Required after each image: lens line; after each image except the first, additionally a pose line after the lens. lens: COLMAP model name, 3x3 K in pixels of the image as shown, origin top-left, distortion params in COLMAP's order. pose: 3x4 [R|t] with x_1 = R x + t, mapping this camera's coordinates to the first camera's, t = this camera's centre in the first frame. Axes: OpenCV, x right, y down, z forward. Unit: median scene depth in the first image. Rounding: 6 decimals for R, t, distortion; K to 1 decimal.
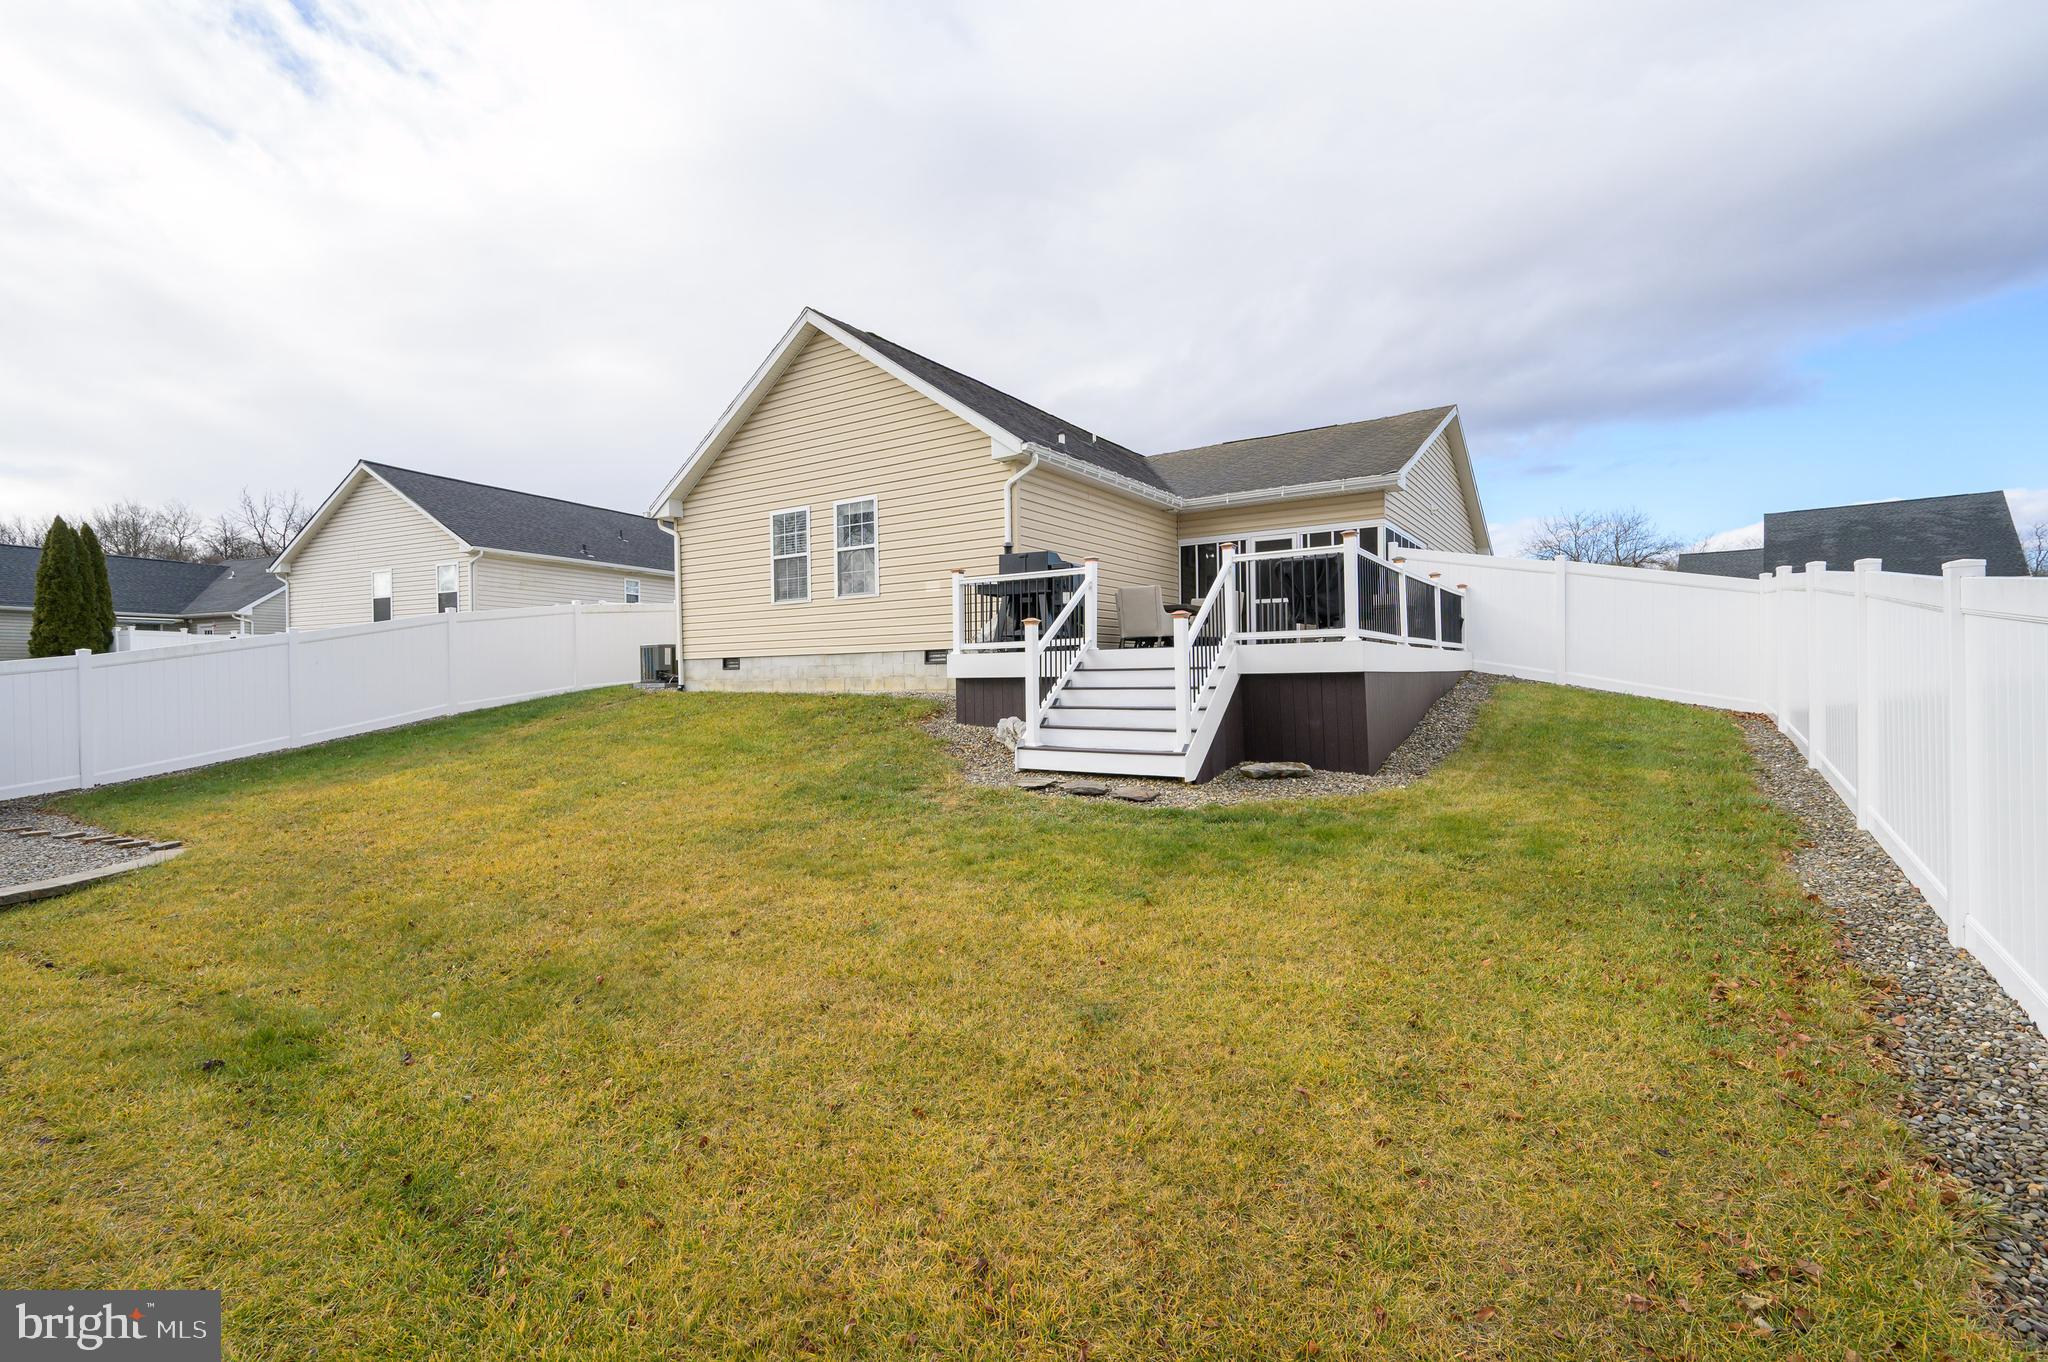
lens RADIAL K [[931.8, 0, 1029.3], [0, 931.8, 682.0], [0, 0, 1]] dist [-0.000519, 0.000019]
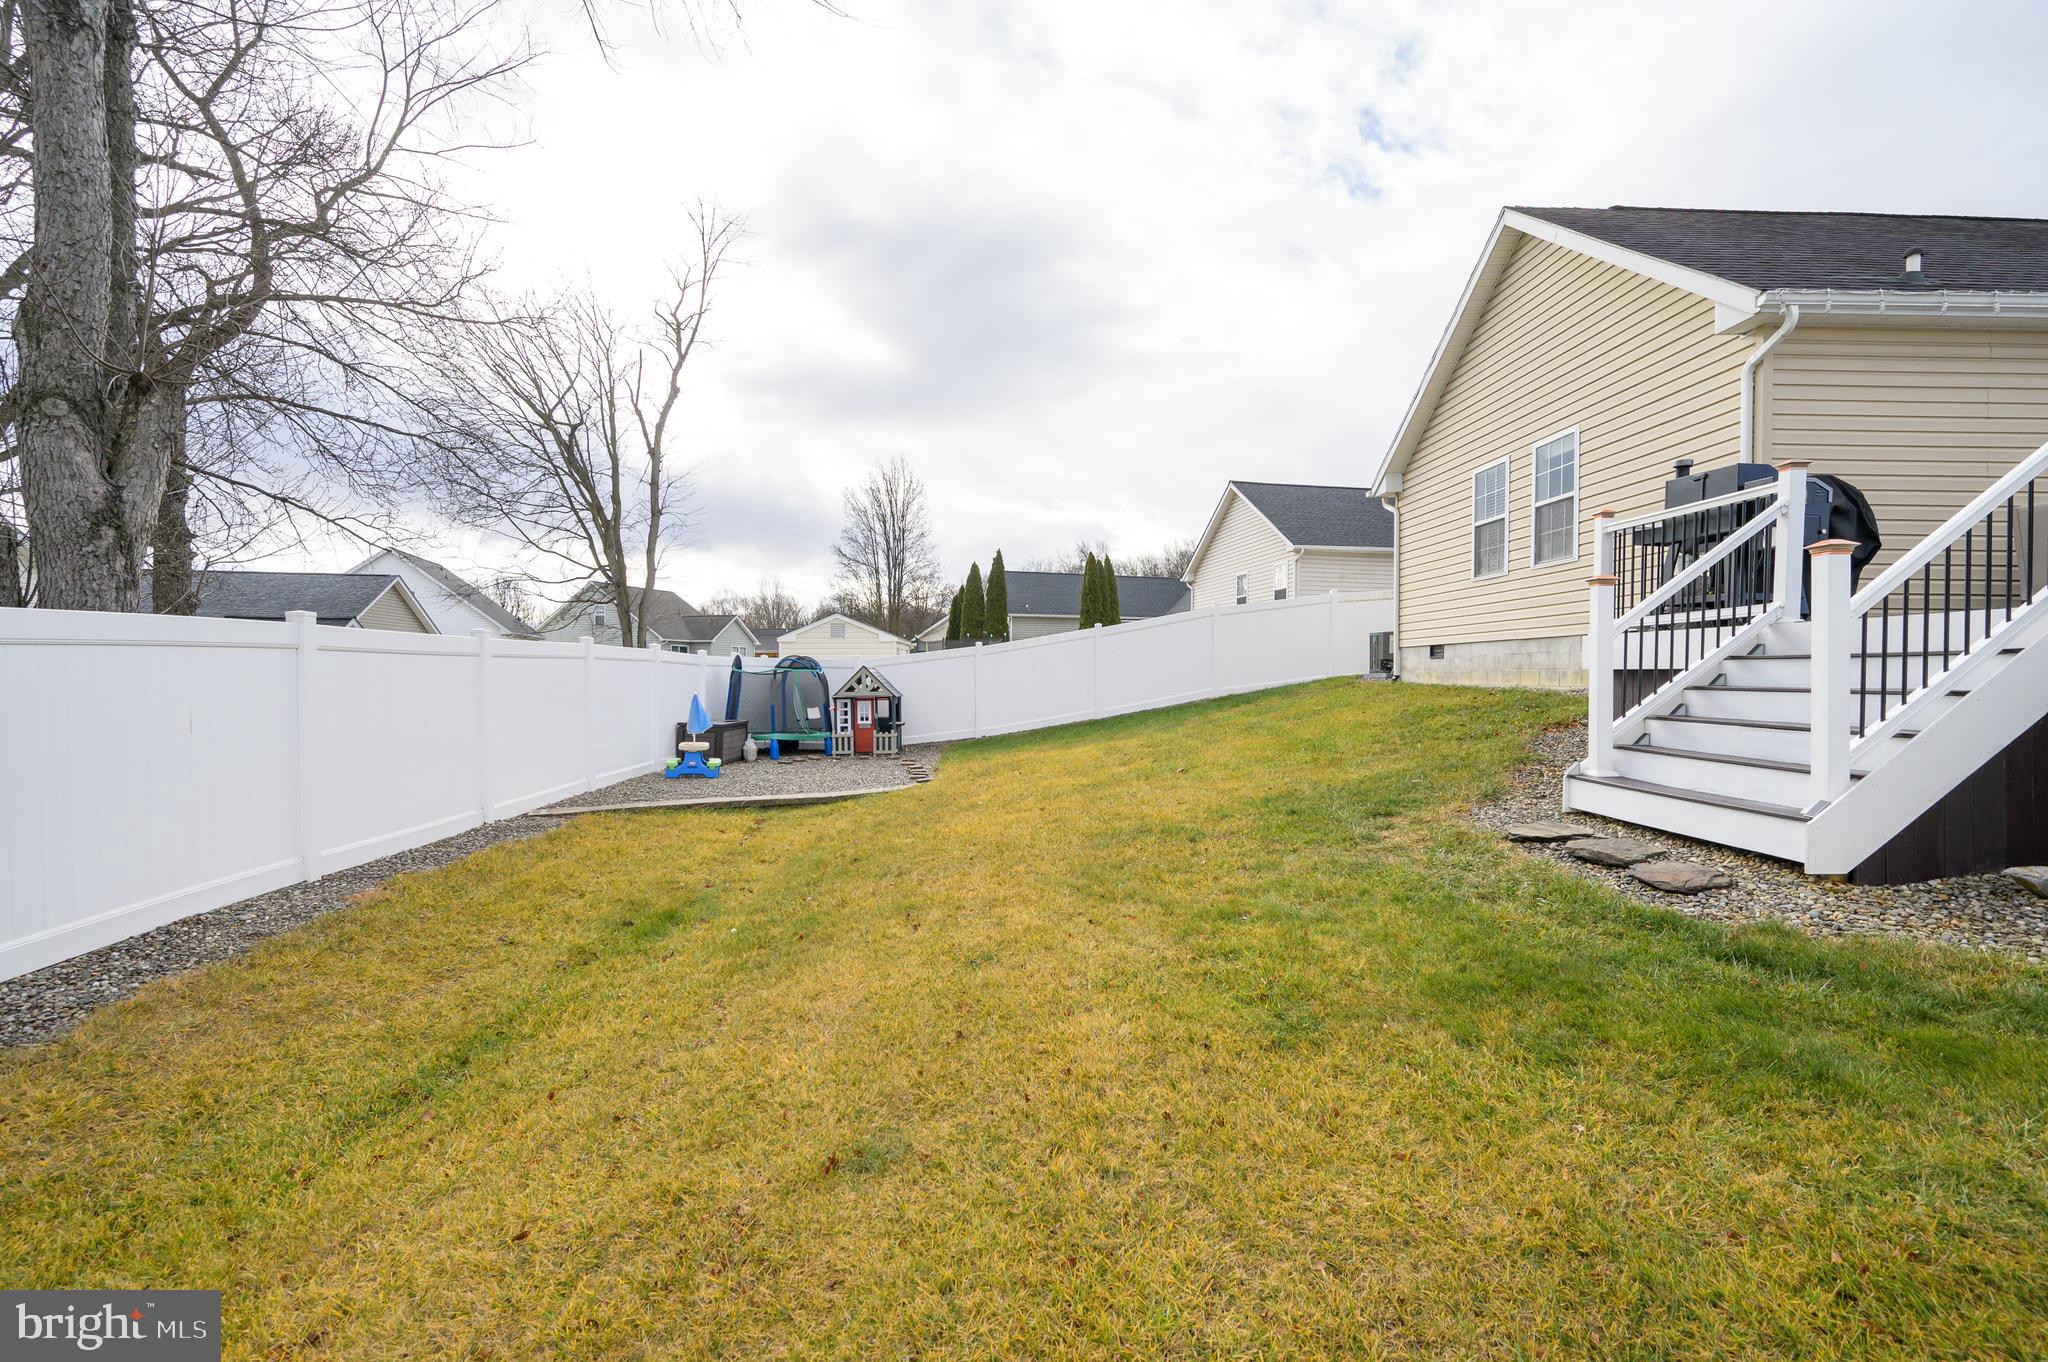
lens RADIAL K [[931.8, 0, 1029.3], [0, 931.8, 682.0], [0, 0, 1]] dist [-0.000519, 0.000019]
pose [[0.570399, 0.024658, -0.820997, 0.192055], [-0.018259, 0.999683, 0.017340, 0.000538], [0.821164, 0.005100, 0.570669, 0.201906]]
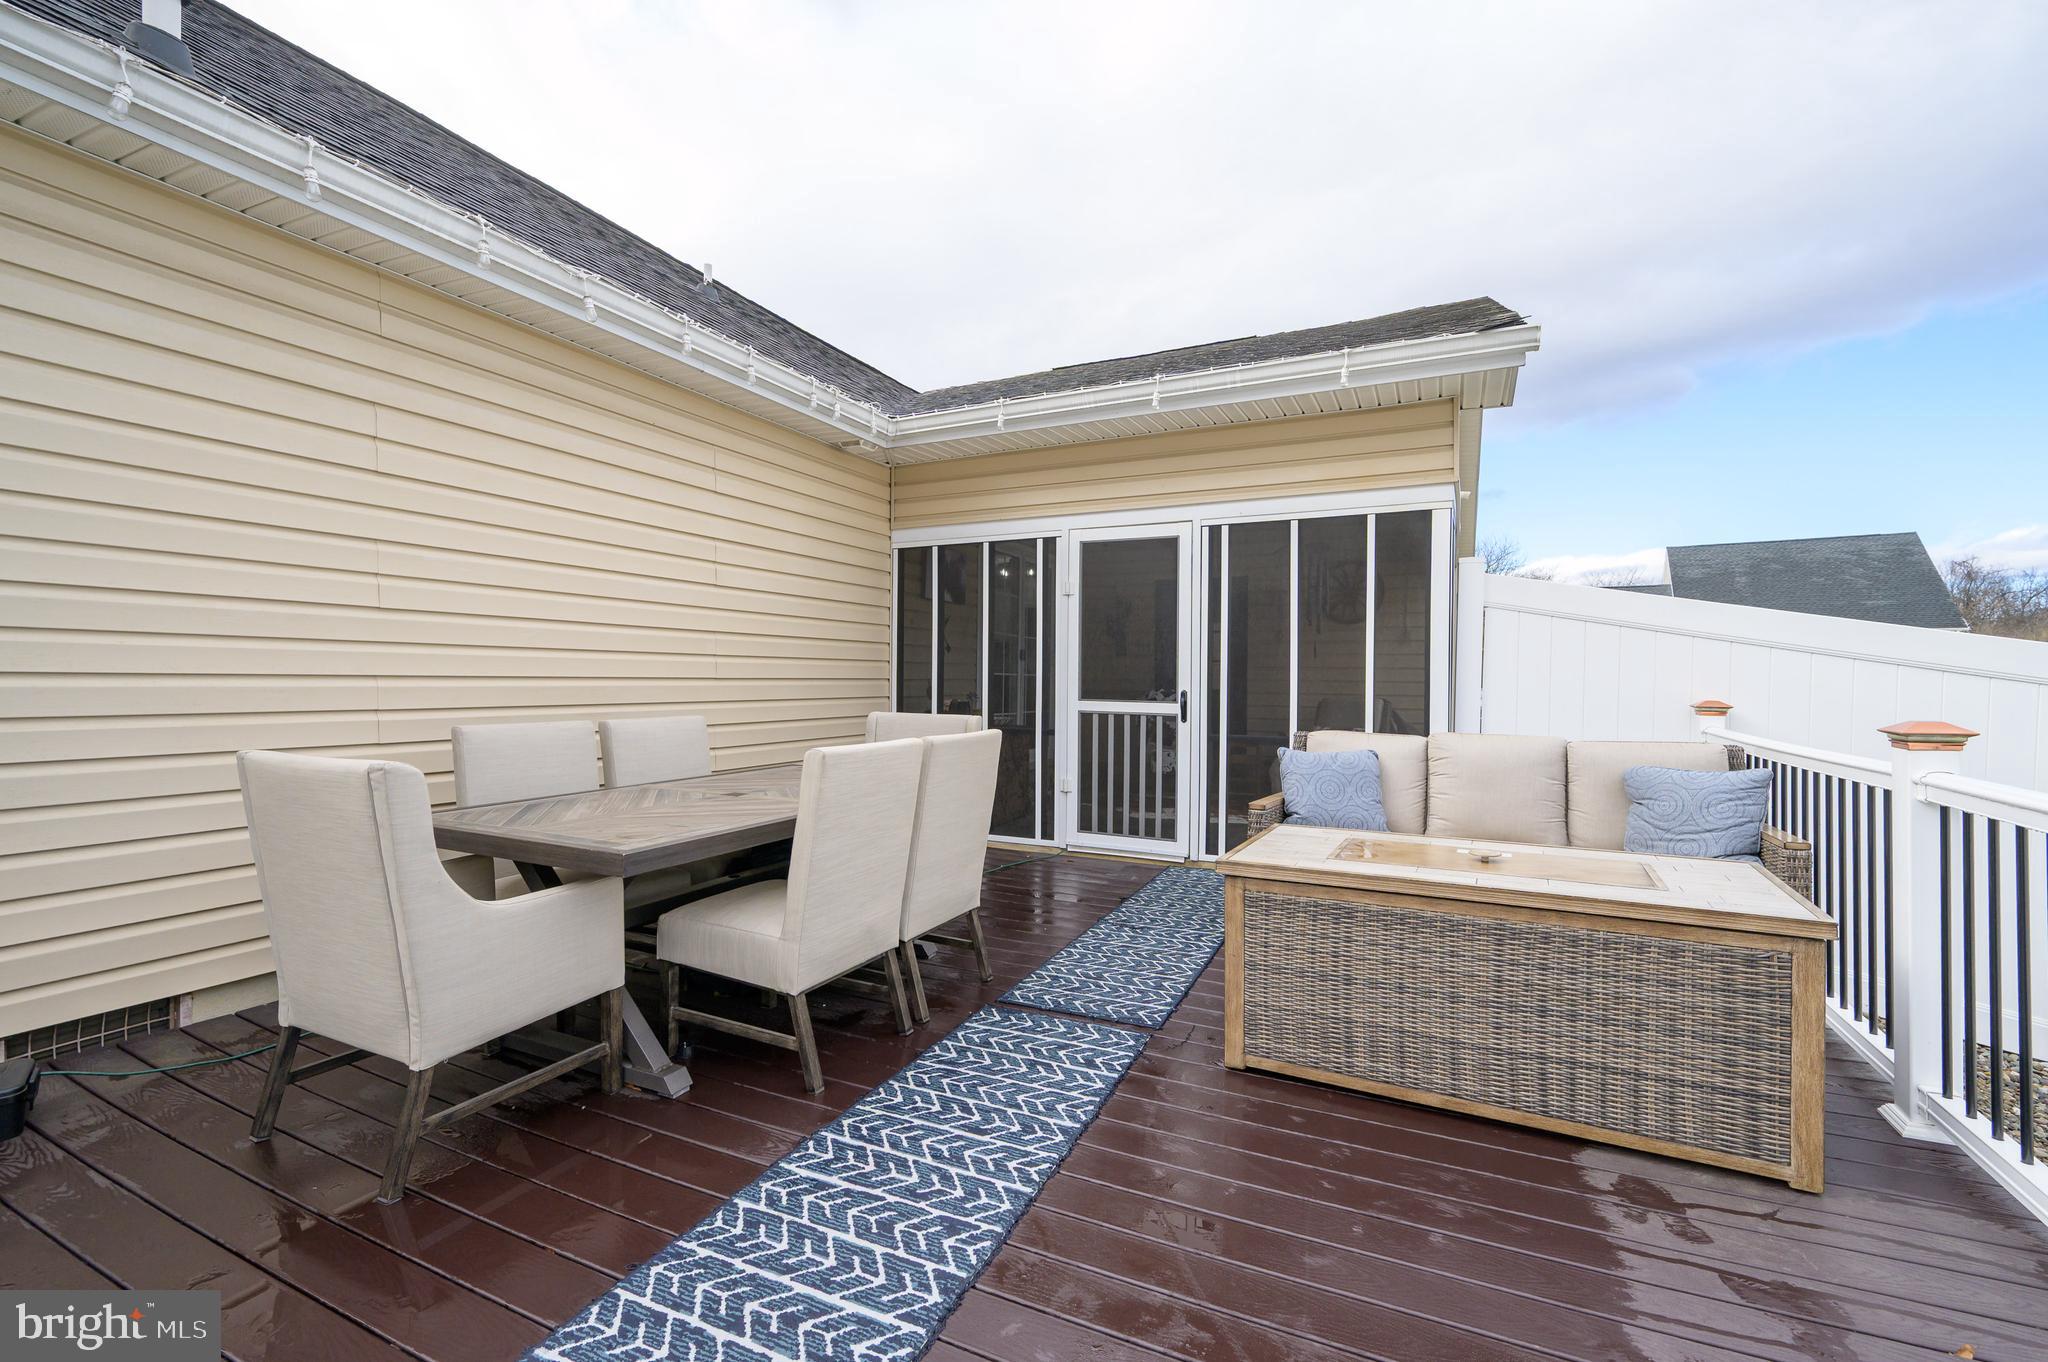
lens RADIAL K [[878.1, 0, 1019.8], [0, 878.1, 678.5], [0, 0, 1]] dist [-0.007503, -0.000049]
pose [[0.992140, 0.021121, 0.123341, 0.184267], [-0.020338, 0.999764, -0.007603, -0.097381], [-0.123472, 0.005035, 0.992335, 0.686700]]
